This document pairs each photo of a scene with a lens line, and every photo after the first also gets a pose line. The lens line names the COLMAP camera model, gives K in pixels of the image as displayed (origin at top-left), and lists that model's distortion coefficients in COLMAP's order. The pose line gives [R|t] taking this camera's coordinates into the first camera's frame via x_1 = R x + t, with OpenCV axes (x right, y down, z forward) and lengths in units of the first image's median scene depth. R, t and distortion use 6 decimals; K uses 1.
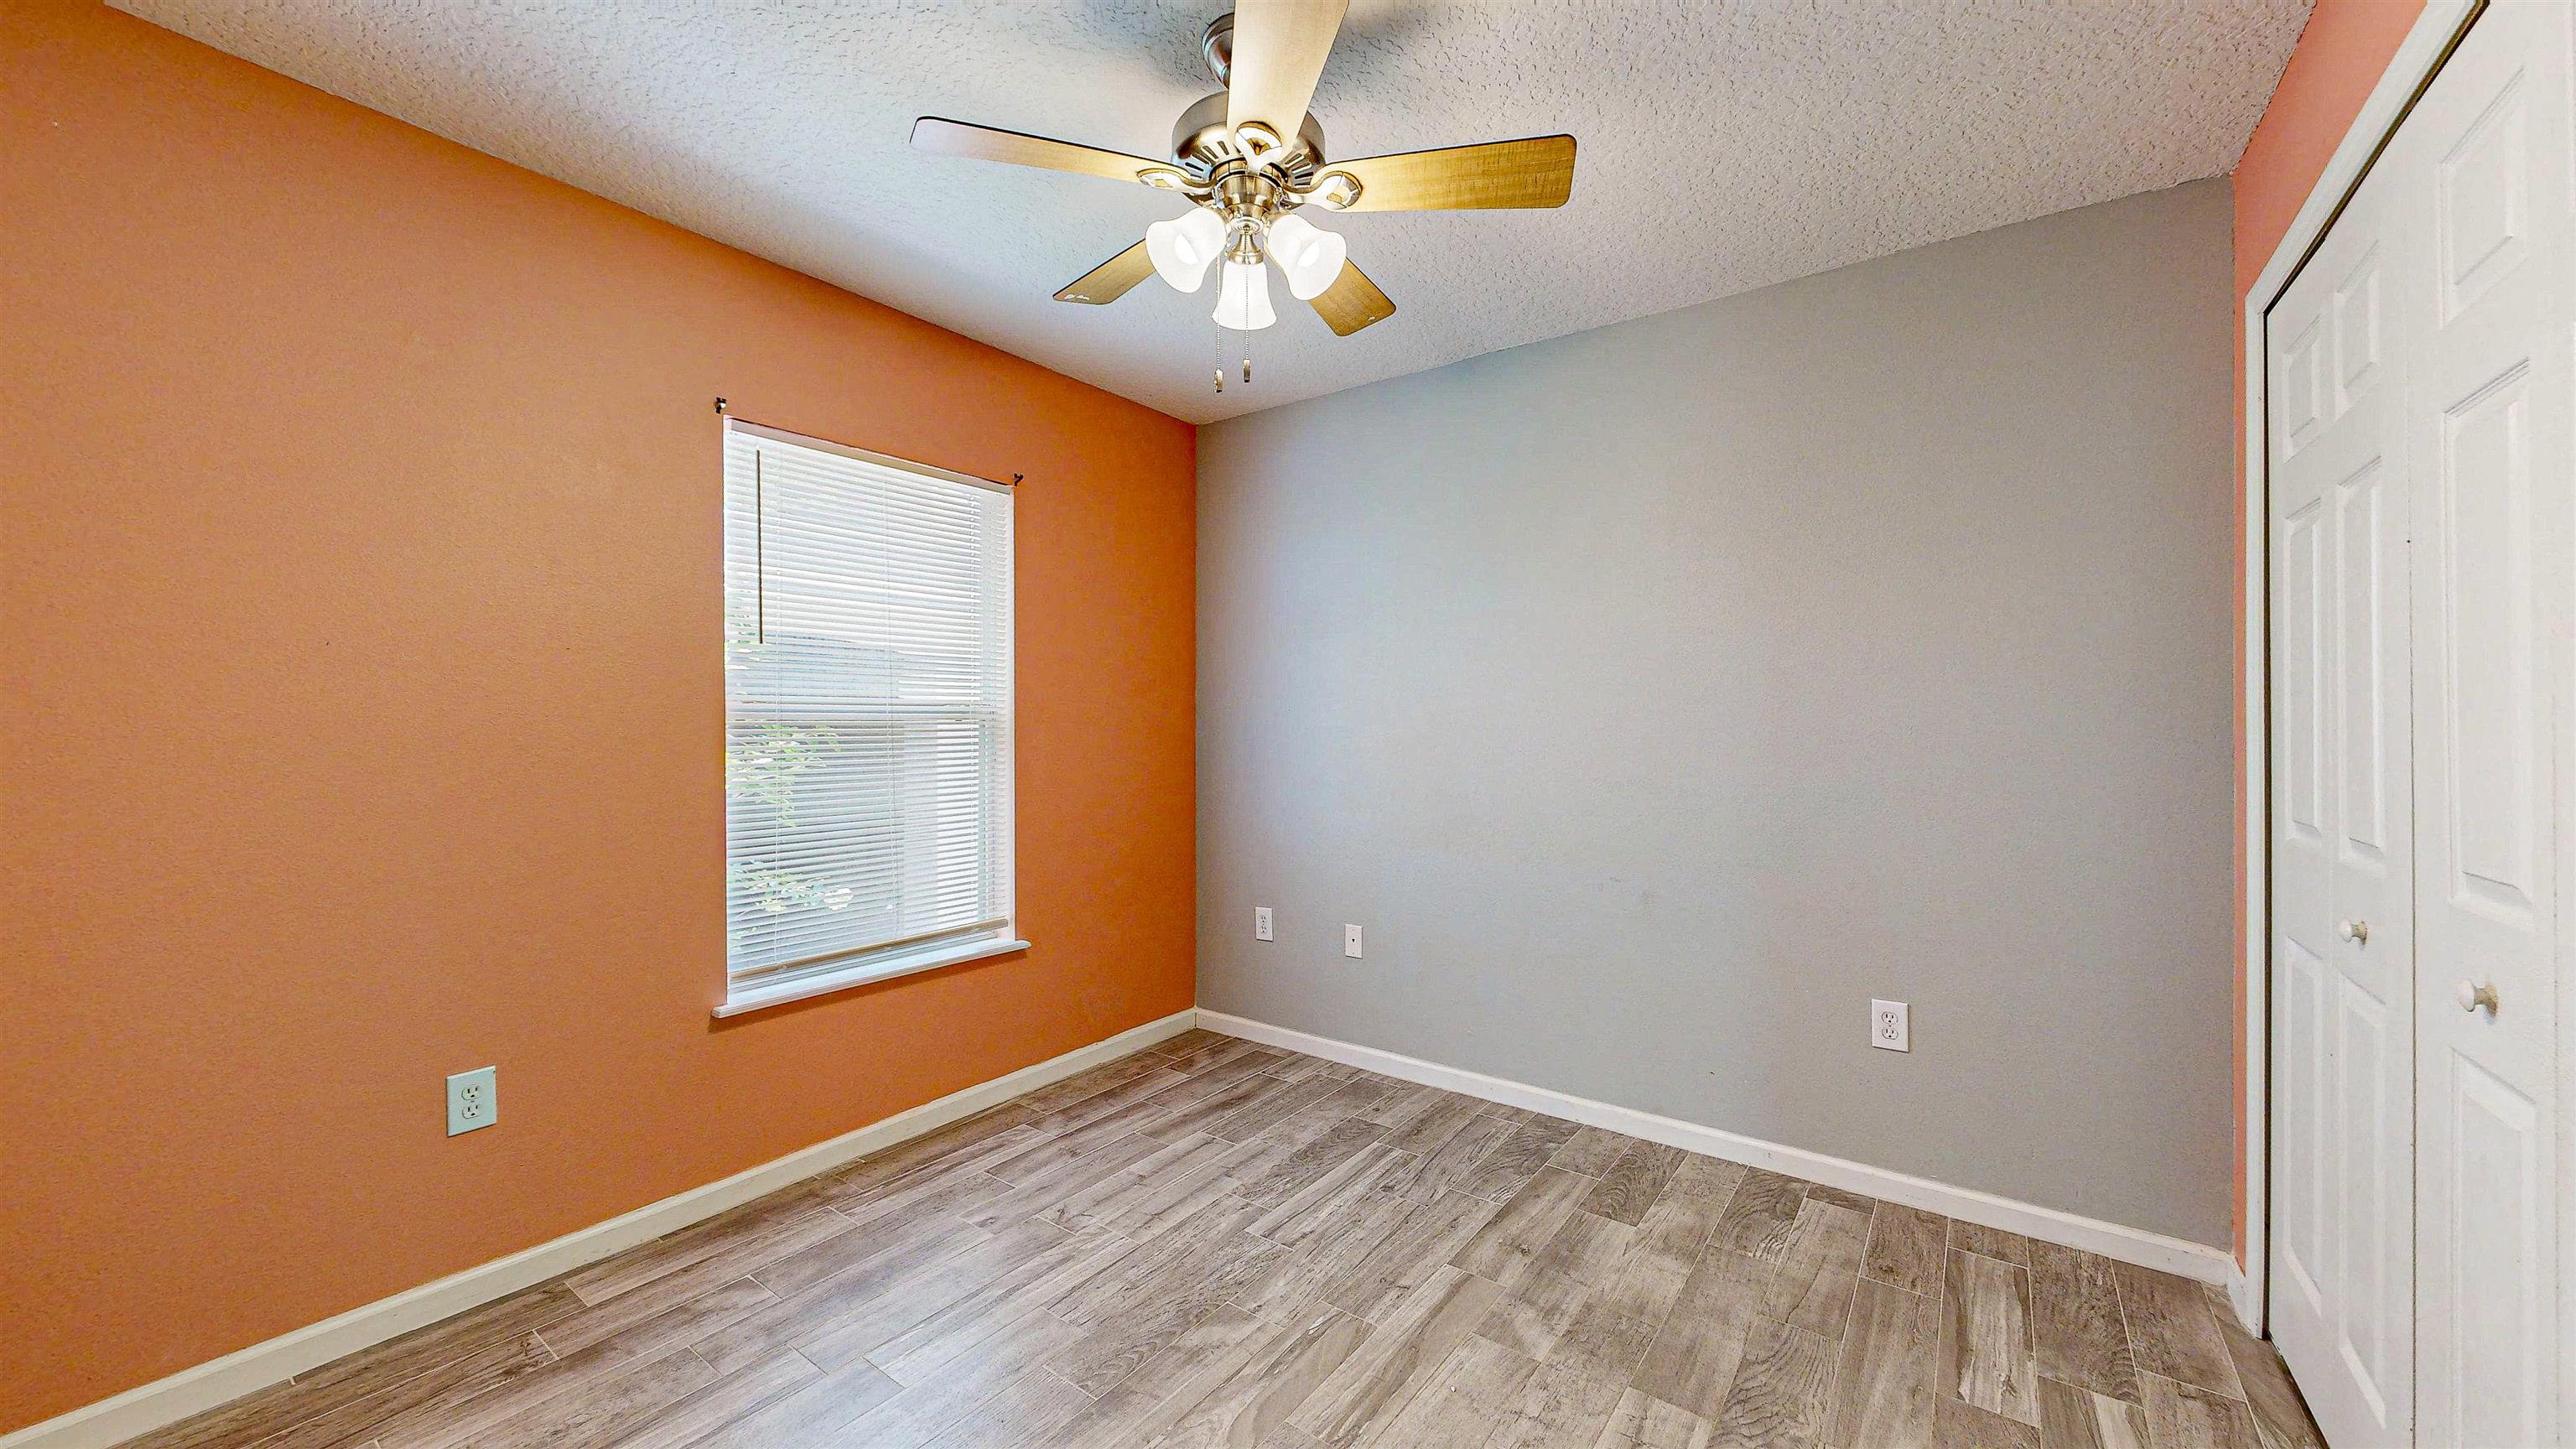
lens RADIAL K [[944.3, 0, 1287.3], [0, 944.3, 728.0], [0, 0, 1]] dist [-0.000159, -0.000071]
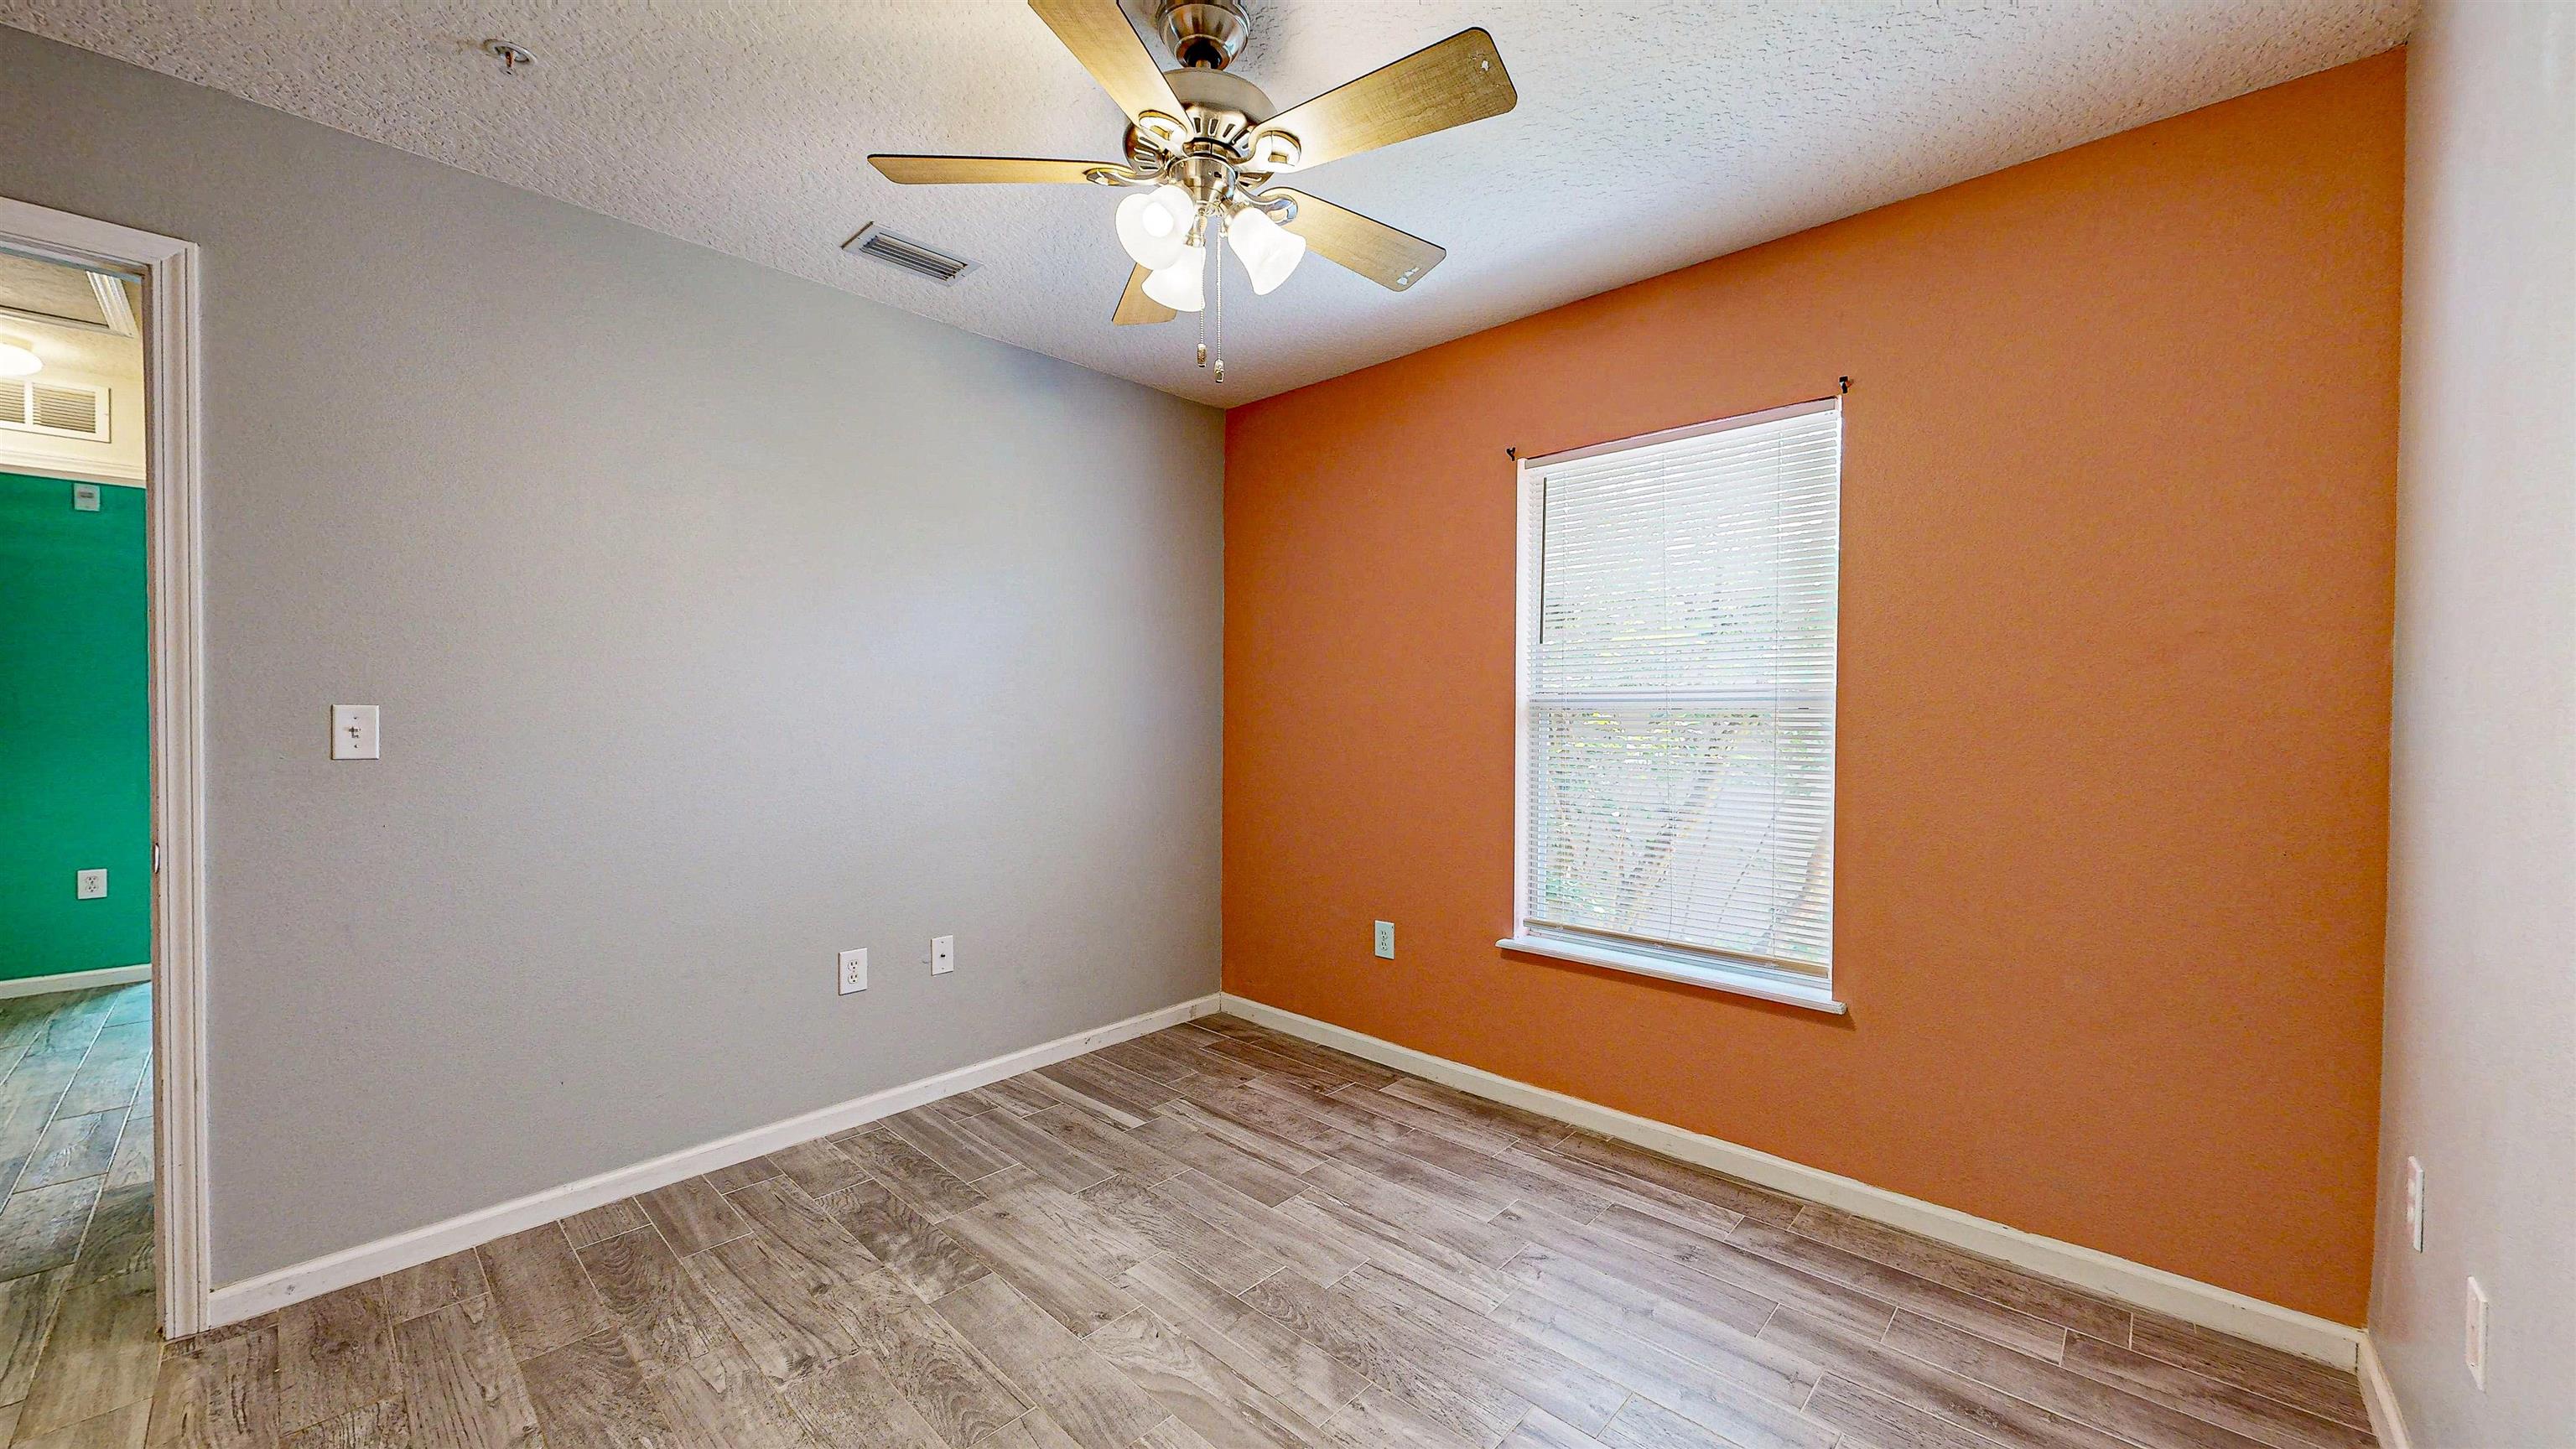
lens RADIAL K [[944.3, 0, 1287.3], [0, 944.3, 728.0], [0, 0, 1]] dist [-0.000159, -0.000071]
pose [[-0.113361, 0.016207, -0.993422, 0.612347], [-0.008148, 0.999818, 0.017242, -0.002051], [0.993520, 0.010049, -0.113209, 0.785165]]
